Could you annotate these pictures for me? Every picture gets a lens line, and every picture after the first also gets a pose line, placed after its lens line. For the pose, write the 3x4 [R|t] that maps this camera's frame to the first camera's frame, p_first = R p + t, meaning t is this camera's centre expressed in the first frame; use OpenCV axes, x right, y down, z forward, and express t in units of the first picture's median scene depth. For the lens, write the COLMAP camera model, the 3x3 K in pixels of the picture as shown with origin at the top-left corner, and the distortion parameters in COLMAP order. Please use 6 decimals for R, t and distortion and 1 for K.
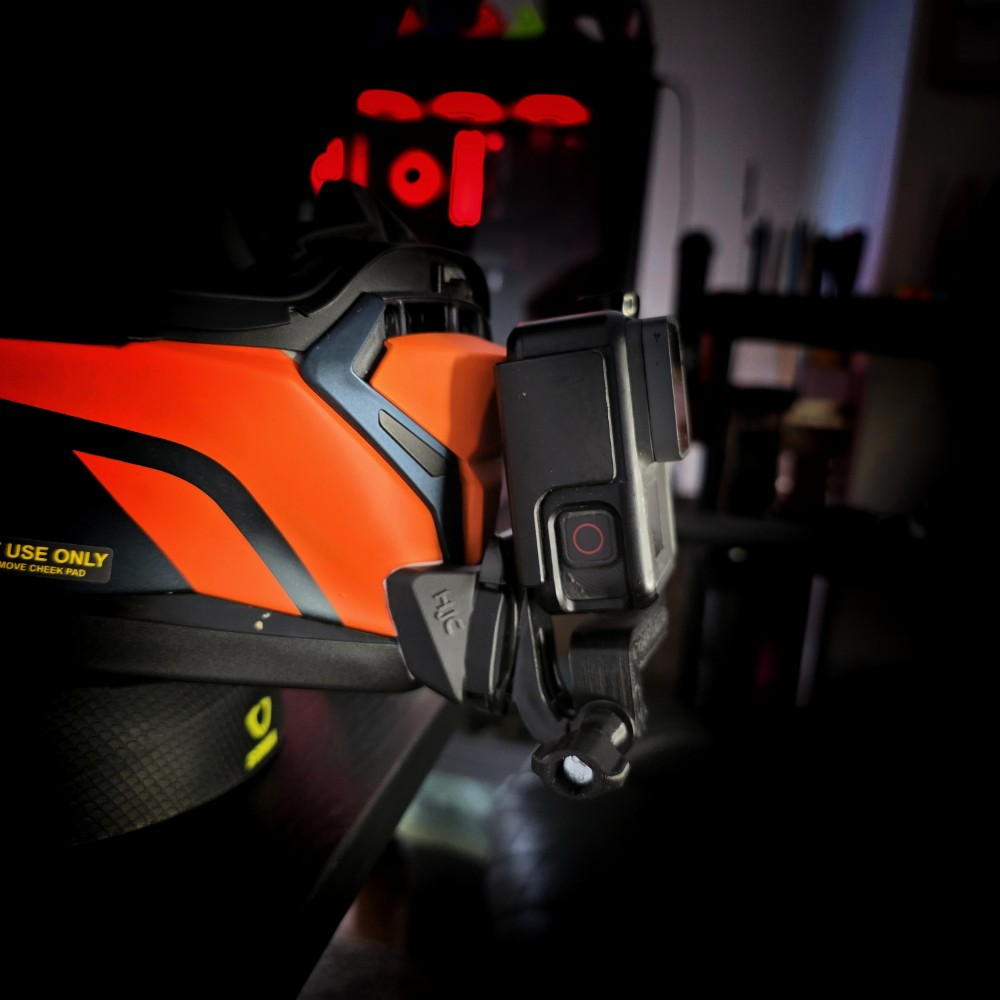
lens RADIAL K [[1079.6, 0, 500.3], [0, 1079.6, 517.7], [0, 0, 1]] dist [0.141869, -0.577613]
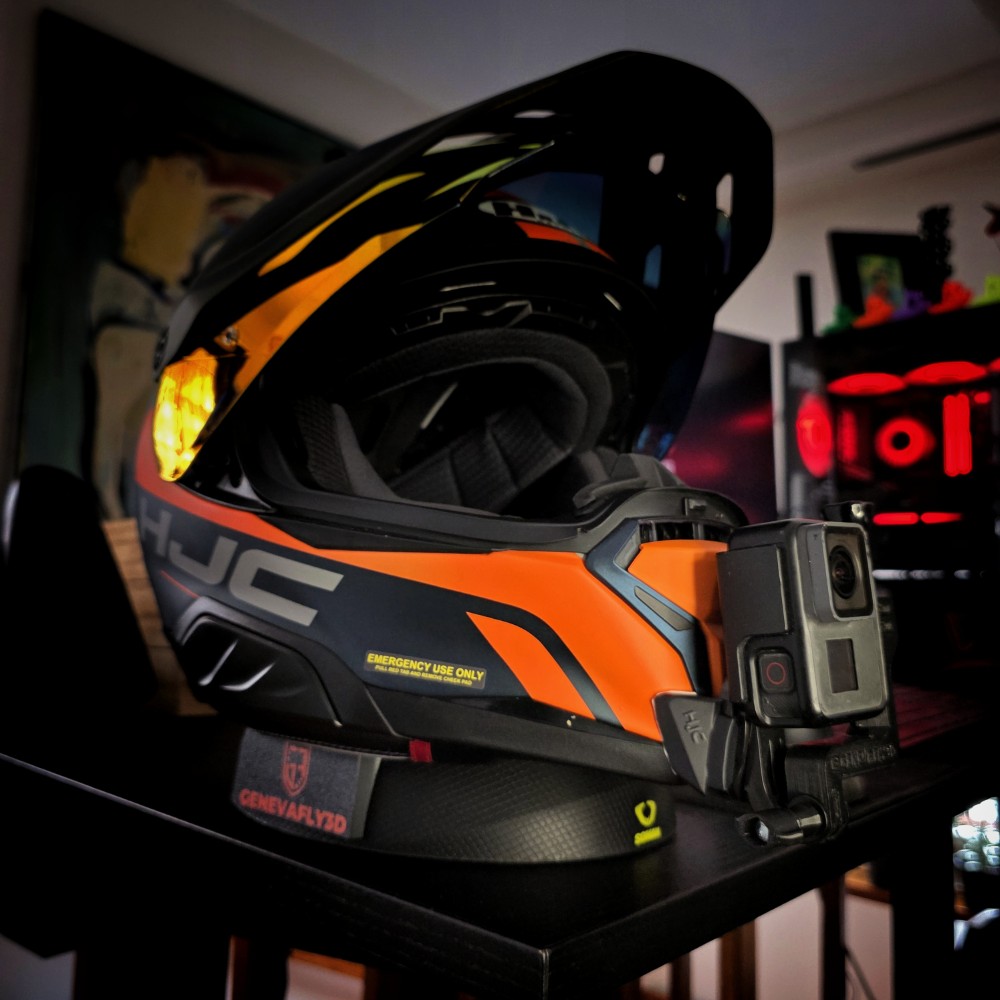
lens RADIAL K [[1079.6, 0, 500.3], [0, 1079.6, 517.7], [0, 0, 1]] dist [0.141869, -0.577613]
pose [[0.837367, -0.075458, -0.541408, 0.577545], [-0.060644, 0.971490, -0.229194, 0.174314], [0.543267, 0.224753, 0.808918, -0.420839]]
